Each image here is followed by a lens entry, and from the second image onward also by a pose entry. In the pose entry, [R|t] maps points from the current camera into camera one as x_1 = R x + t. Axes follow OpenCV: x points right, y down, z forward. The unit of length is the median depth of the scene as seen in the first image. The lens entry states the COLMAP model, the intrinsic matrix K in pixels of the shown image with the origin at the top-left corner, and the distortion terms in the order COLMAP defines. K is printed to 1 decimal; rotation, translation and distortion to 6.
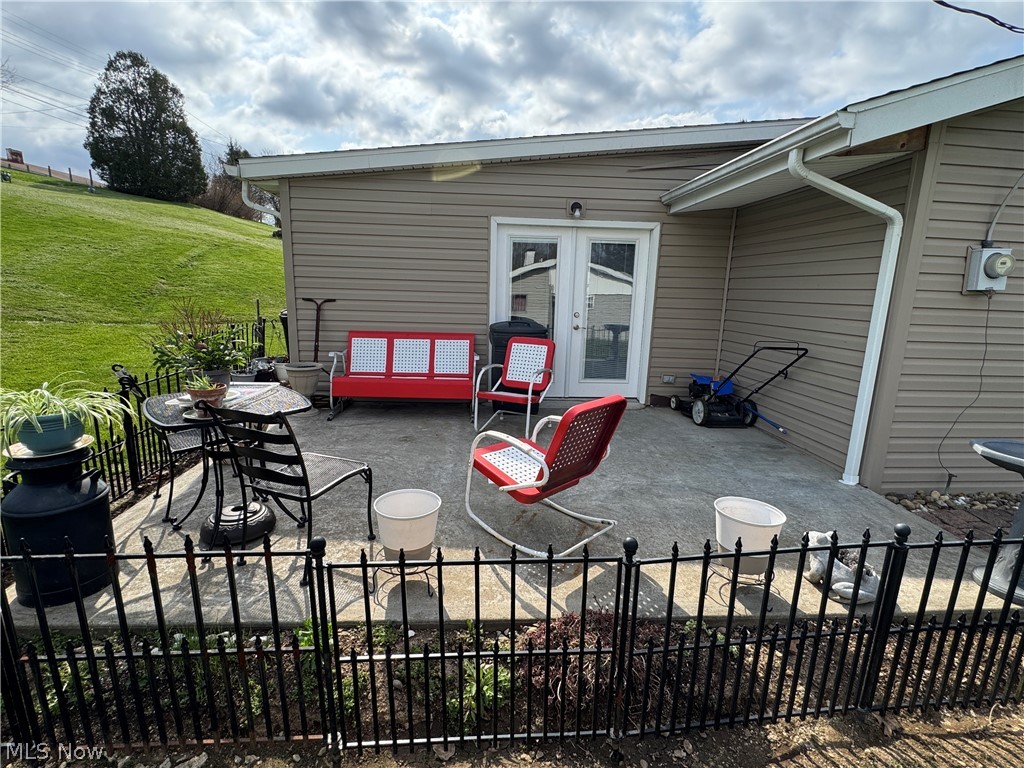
lens RADIAL K [[432.8, 0, 512.3], [0, 432.8, 400.0], [0, 0, 1]] dist [-0.001045, -0.000228]
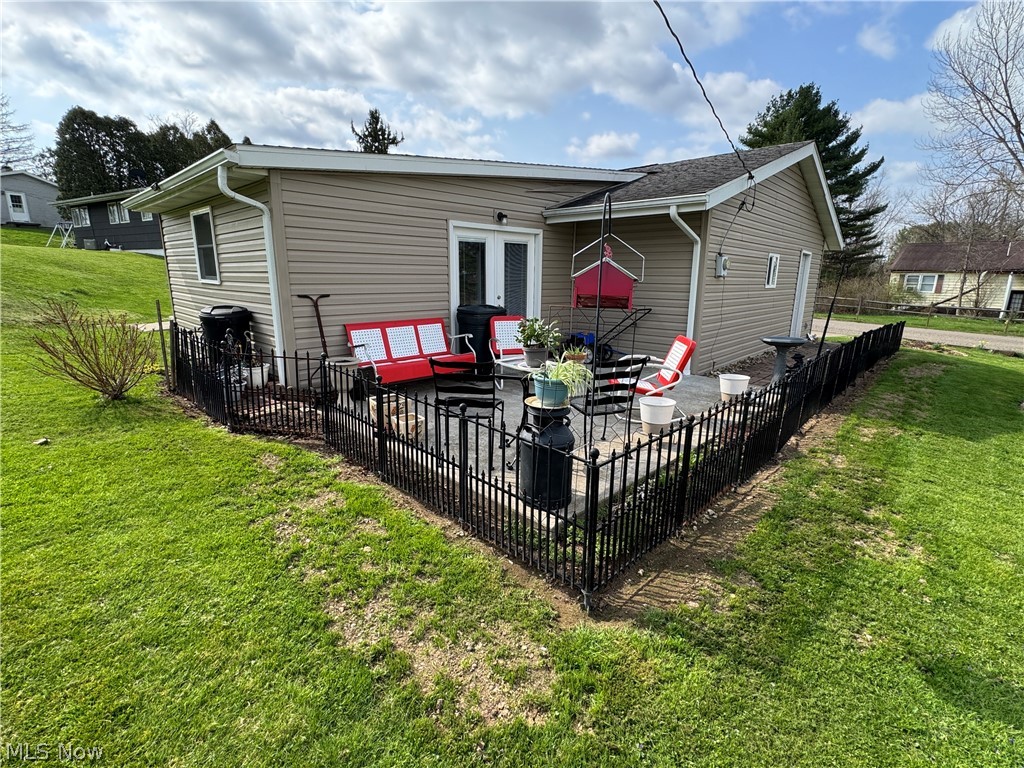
lens RADIAL K [[468.0, 0, 512.0], [0, 468.0, 384.0], [0, 0, 1]] dist [0.020409, 0.000025]
pose [[0.757417, -0.170380, 0.630309, -0.796007], [0.176908, 0.982795, 0.053078, -0.010859], [-0.628508, 0.071304, 0.774528, -0.094534]]
